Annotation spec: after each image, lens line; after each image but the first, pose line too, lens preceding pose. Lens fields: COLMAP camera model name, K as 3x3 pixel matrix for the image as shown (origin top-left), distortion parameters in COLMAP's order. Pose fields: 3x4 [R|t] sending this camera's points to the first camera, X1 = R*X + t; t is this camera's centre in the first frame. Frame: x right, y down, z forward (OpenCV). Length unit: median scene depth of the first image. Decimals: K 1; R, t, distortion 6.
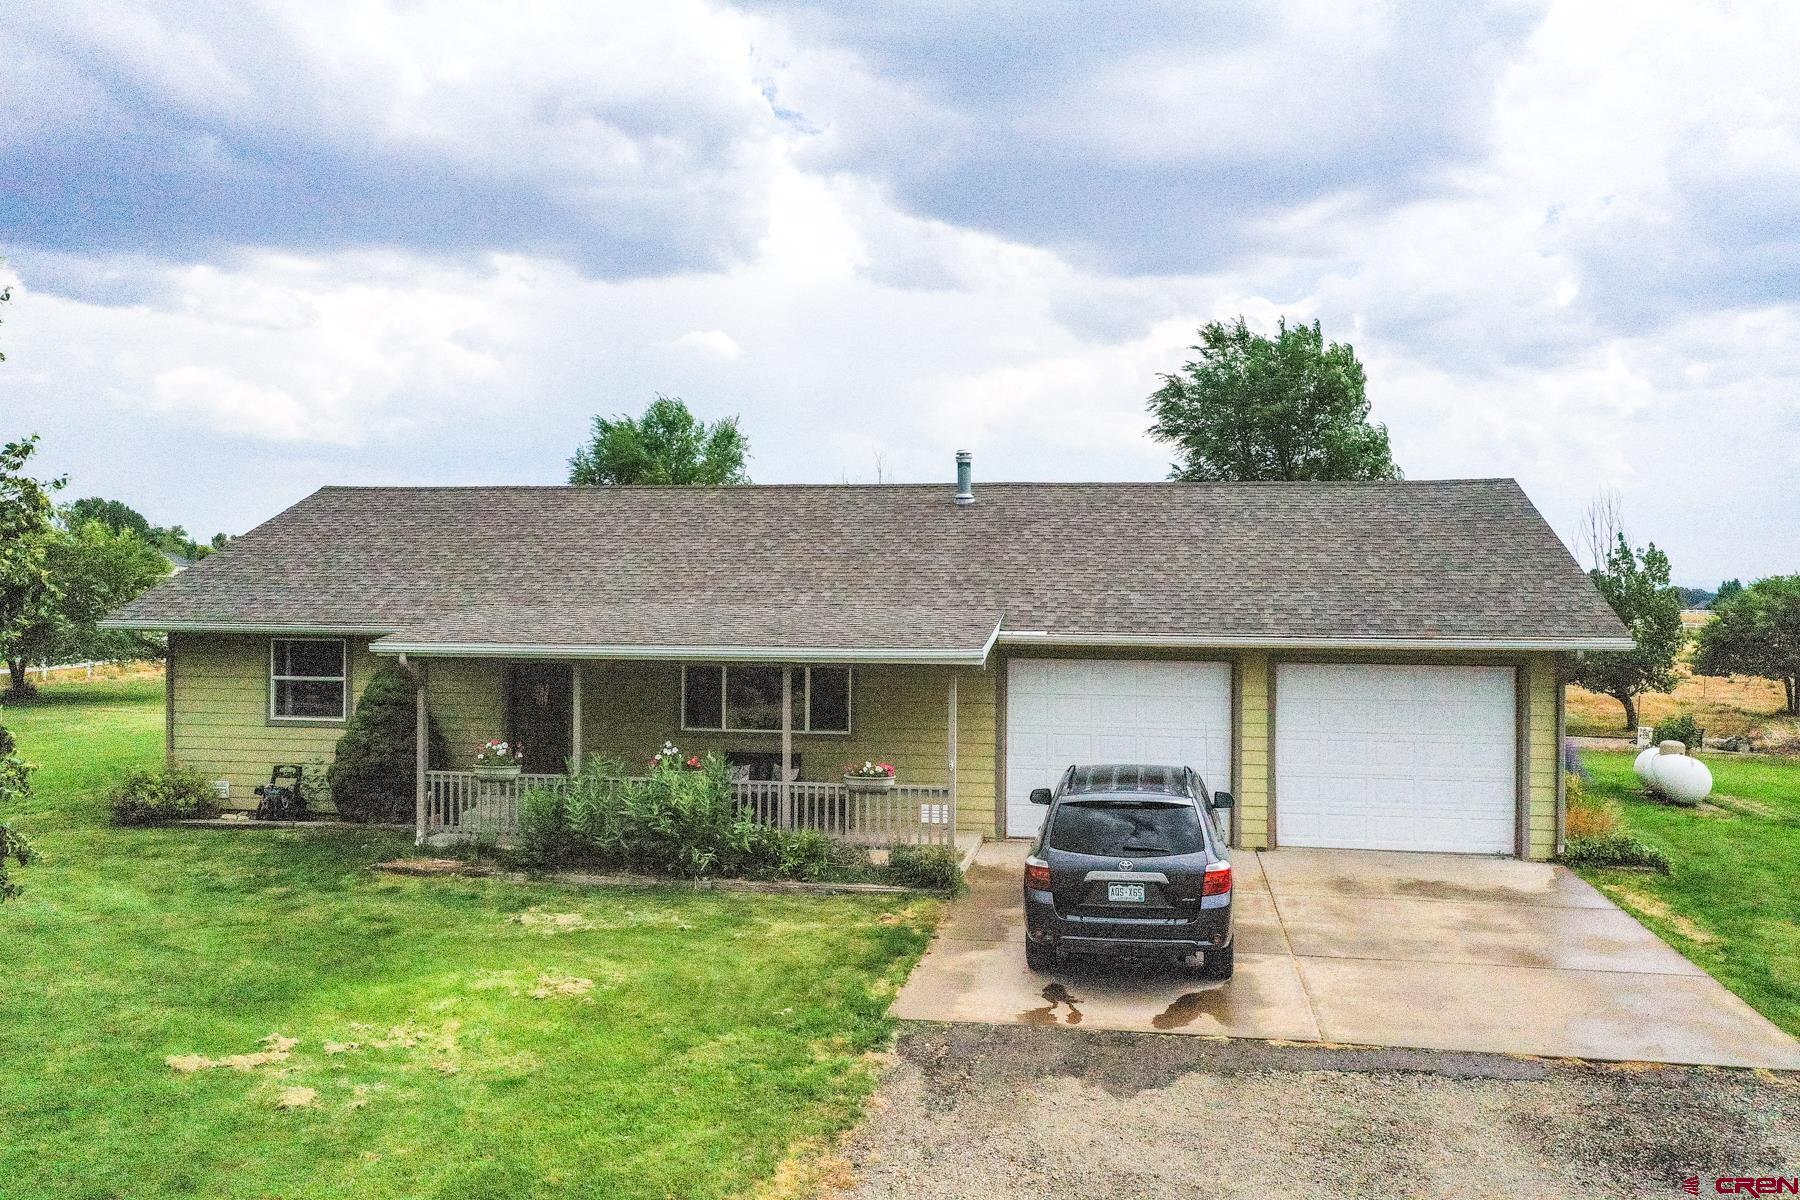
lens RADIAL K [[1435.1, 0, 900.0], [0, 1435.1, 600.0], [0, 0, 1]] dist [-0.007489, -0.000193]
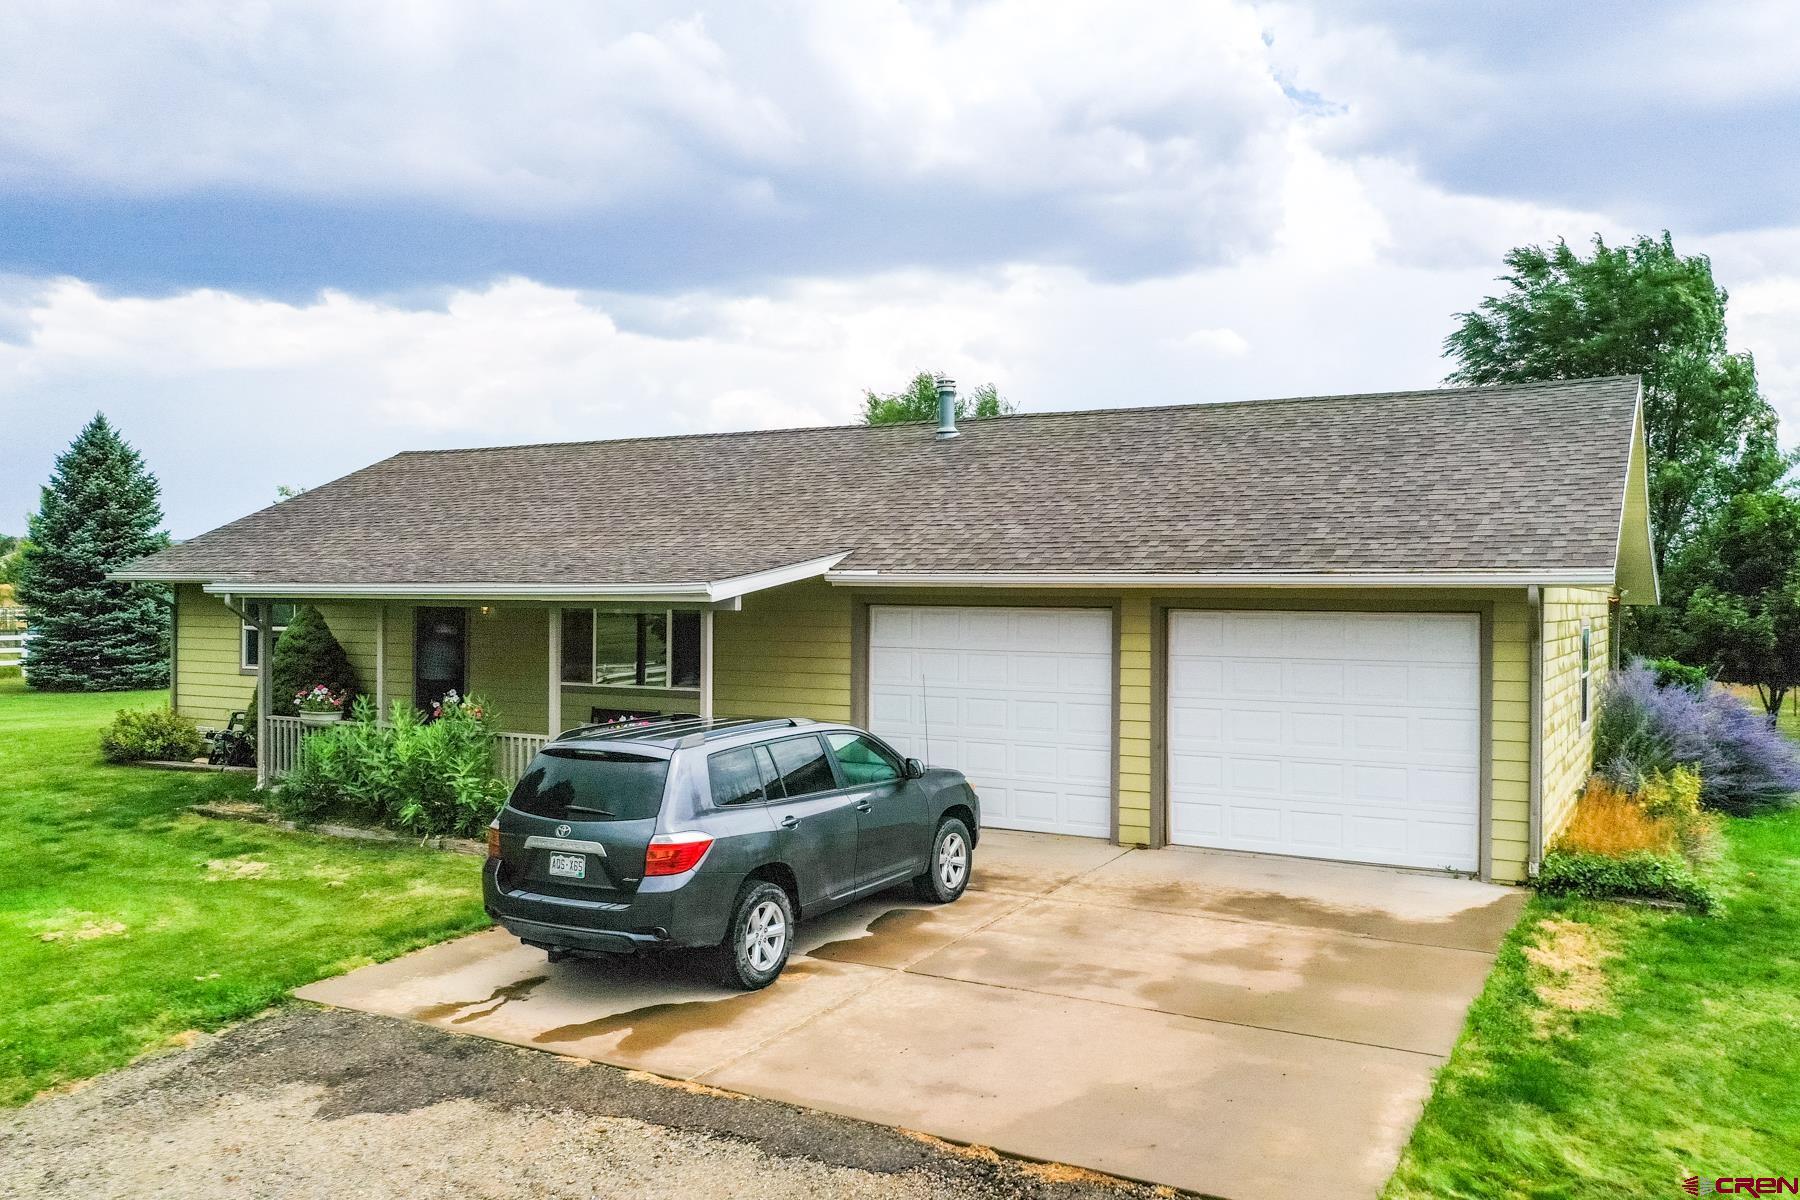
lens RADIAL K [[1435.1, 0, 900.0], [0, 1435.1, 600.0], [0, 0, 1]] dist [-0.007489, -0.000193]
pose [[0.940864, -0.000523, -0.338784, 0.592306], [0.000027, 0.999999, -0.001468, 0.060248], [0.338784, 0.001372, 0.940863, 0.324481]]
